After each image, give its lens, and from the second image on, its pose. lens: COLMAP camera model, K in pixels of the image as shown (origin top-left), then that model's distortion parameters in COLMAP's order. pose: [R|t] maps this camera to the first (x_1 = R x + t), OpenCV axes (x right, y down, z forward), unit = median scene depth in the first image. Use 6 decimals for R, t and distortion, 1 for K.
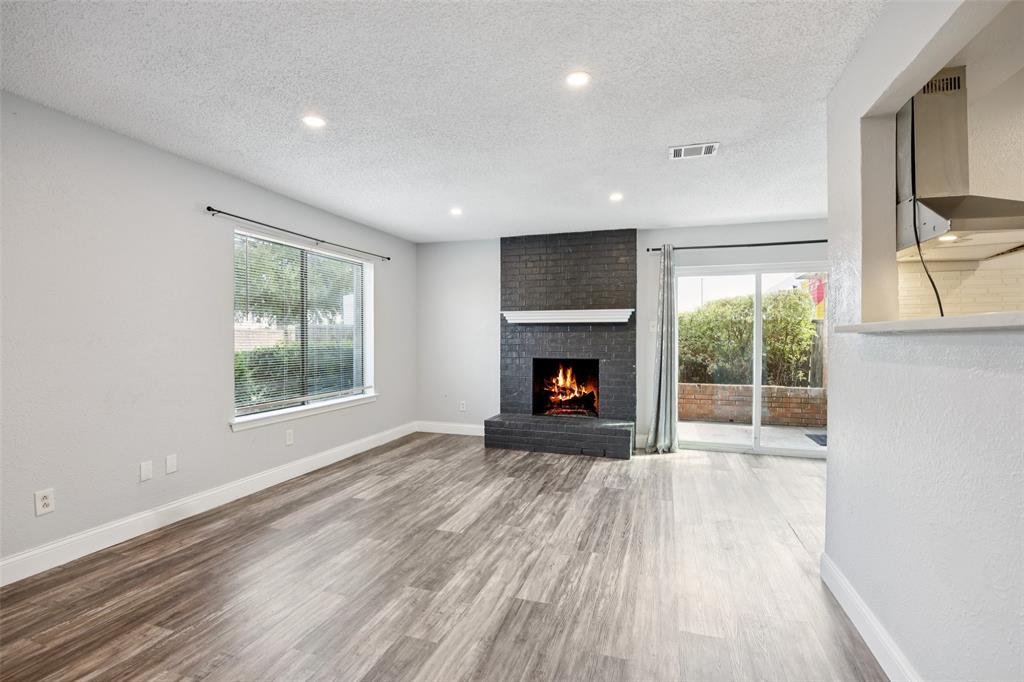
lens RADIAL K [[474.2, 0, 512.0], [0, 474.2, 341.0], [0, 0, 1]] dist [-0.002655, -0.000131]
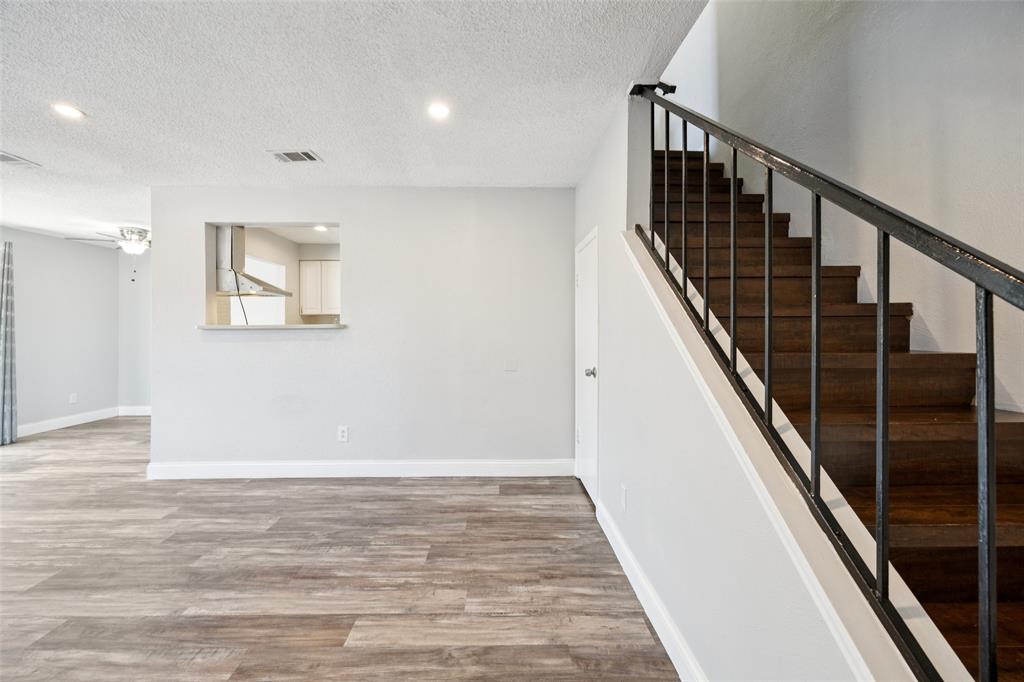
lens RADIAL K [[391.5, 0, 510.8], [0, 391.5, 332.8], [0, 0, 1]] dist [0.000586, 0.000046]
pose [[-0.336666, -0.000054, 0.941624, -0.494655], [0.006041, 0.999979, 0.002218, 0.000124], [-0.941605, 0.006435, -0.336659, 0.134982]]
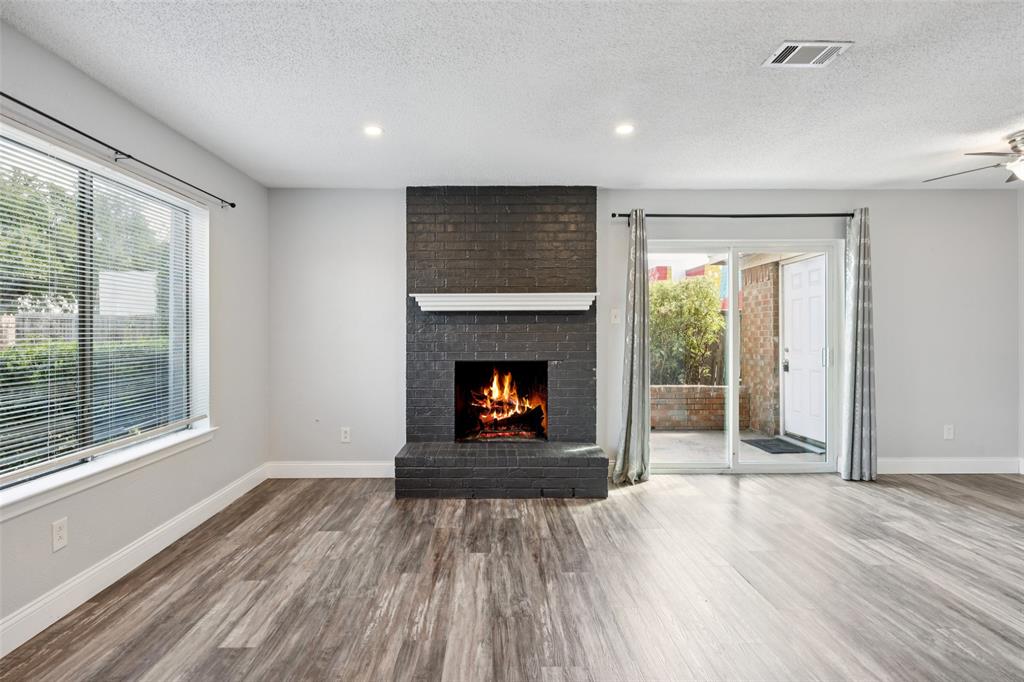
lens RADIAL K [[532.6, 0, 486.2], [0, 532.6, 328.4], [0, 0, 1]] dist [-0.003768, -0.000714]
pose [[0.949707, -0.003543, 0.313121, -0.171804], [0.007480, 0.999907, -0.011373, -0.003290], [-0.313052, 0.013143, 0.949645, 0.256628]]
